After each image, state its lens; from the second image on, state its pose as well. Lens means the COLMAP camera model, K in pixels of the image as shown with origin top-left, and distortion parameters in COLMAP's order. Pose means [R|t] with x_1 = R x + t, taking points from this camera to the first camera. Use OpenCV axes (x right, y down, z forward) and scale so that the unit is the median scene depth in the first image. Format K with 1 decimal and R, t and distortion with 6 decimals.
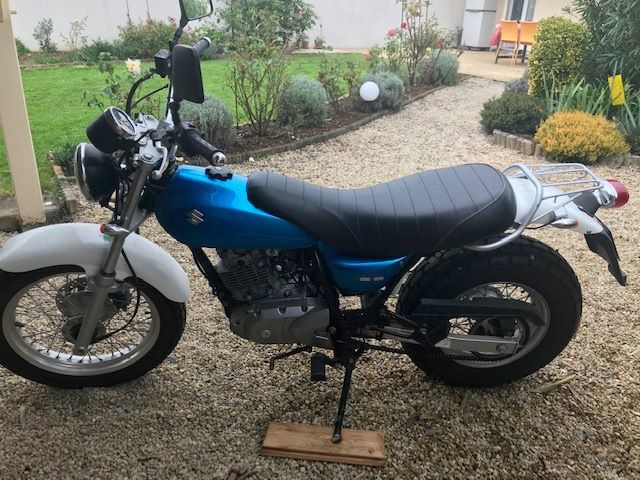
lens RADIAL K [[524.1, 0, 320.0], [0, 524.1, 240.0], [0, 0, 1]] dist [0.035851, -0.056764]
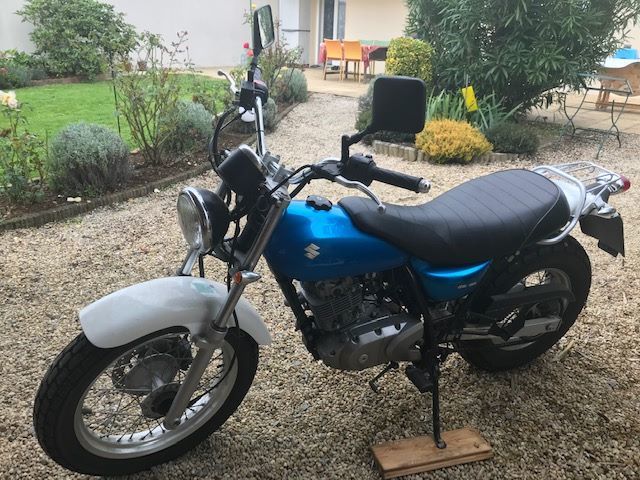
lens RADIAL K [[524.1, 0, 320.0], [0, 524.1, 240.0], [0, 0, 1]] dist [0.035851, -0.056764]
pose [[0.932597, -0.138268, 0.333384, -0.180767], [0.148455, 0.988906, -0.005141, -0.019061], [-0.328974, 0.054287, 0.942777, 0.029062]]
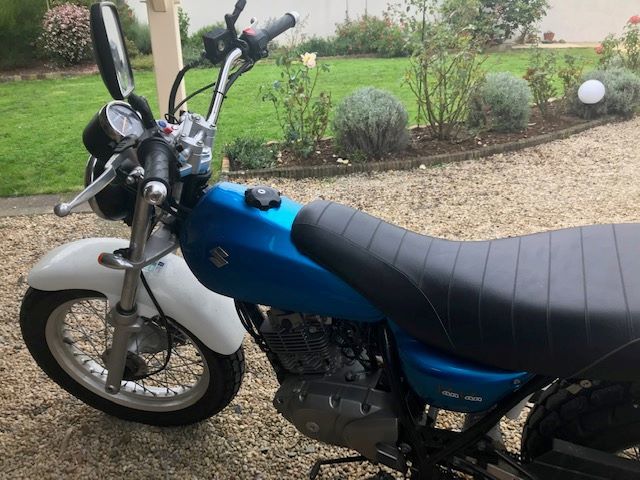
lens RADIAL K [[524.1, 0, 320.0], [0, 524.1, 240.0], [0, 0, 1]] dist [0.035851, -0.056764]
pose [[0.919177, 0.127731, -0.372558, 0.052393], [-0.126323, 0.991585, 0.028298, -0.035120], [0.373038, 0.021052, 0.927577, 0.127036]]
